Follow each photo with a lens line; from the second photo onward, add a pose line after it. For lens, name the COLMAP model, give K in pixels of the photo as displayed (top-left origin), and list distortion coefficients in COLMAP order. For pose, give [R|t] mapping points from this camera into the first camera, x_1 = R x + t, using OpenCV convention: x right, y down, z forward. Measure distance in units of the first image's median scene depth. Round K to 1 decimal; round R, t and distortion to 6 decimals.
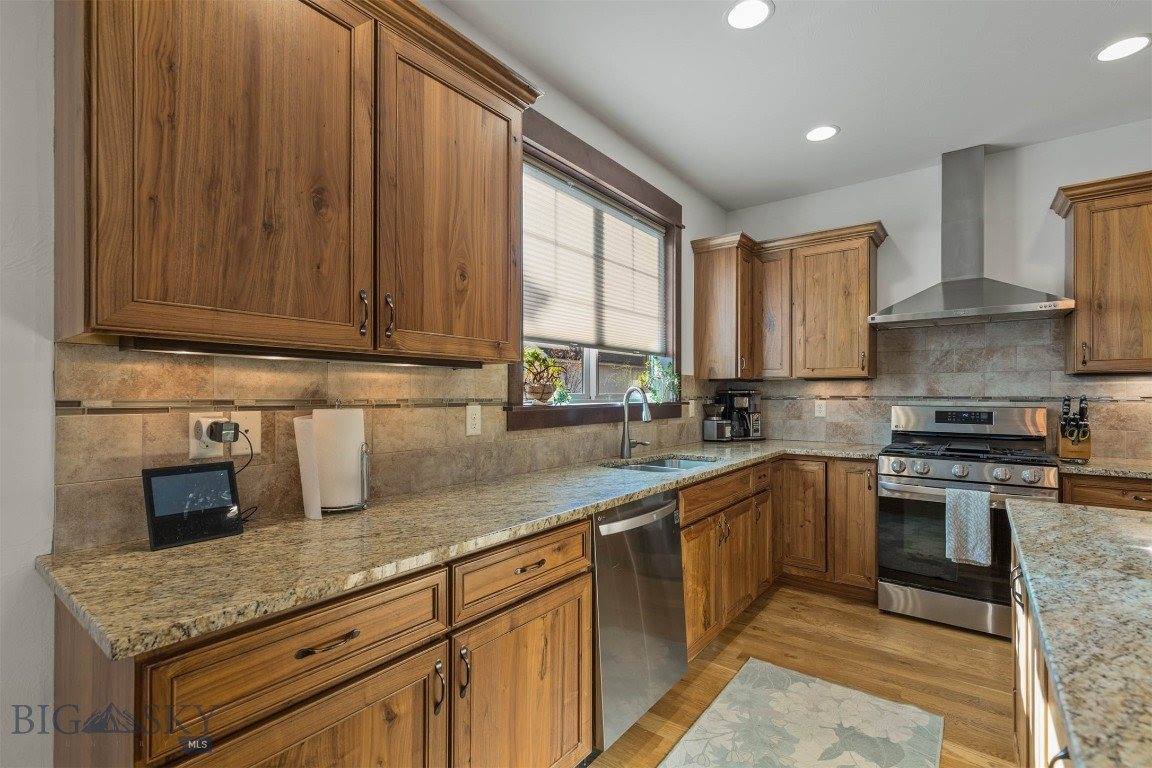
lens RADIAL K [[523.1, 0, 576.9], [0, 523.1, 391.9], [0, 0, 1]] dist [0.004660, -0.000847]
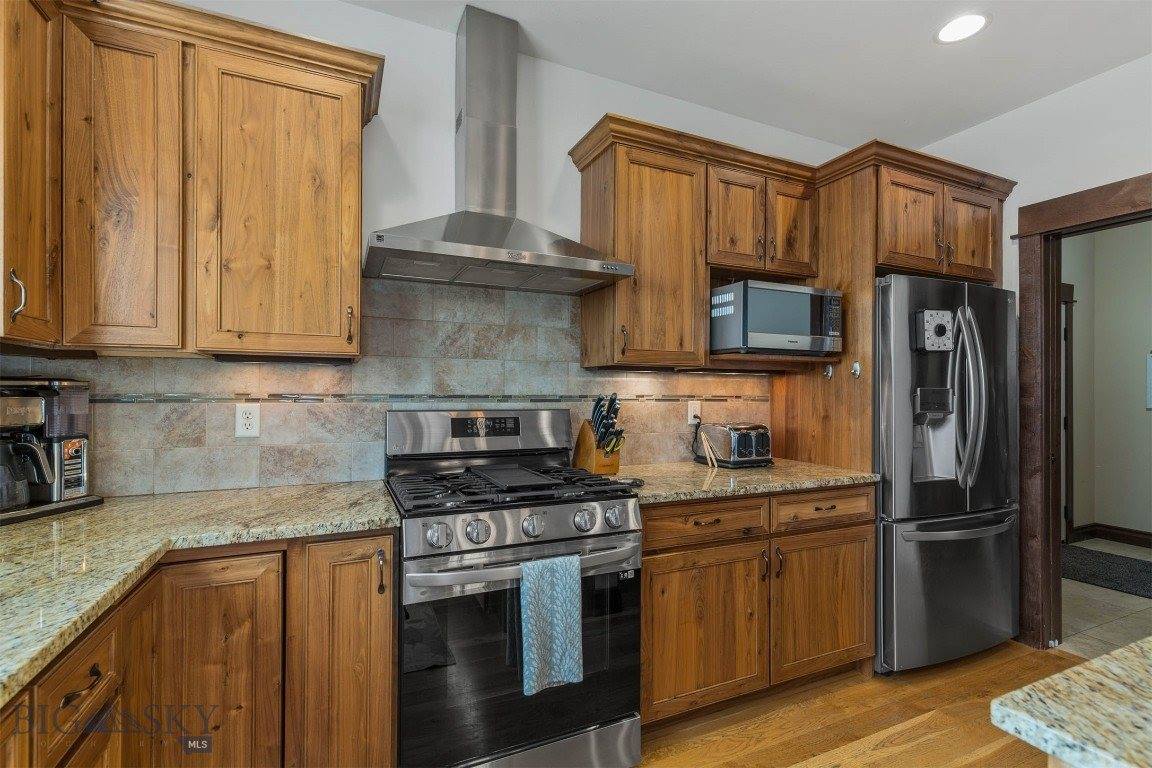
lens RADIAL K [[523.1, 0, 578.0], [0, 523.1, 391.8], [0, 0, 1]] dist [0.004660, -0.000847]
pose [[0.474271, 0.003628, 0.880371, 0.211716], [-0.008207, 0.999966, 0.000300, 0.003431], [-0.880341, -0.007367, 0.474285, 0.580608]]
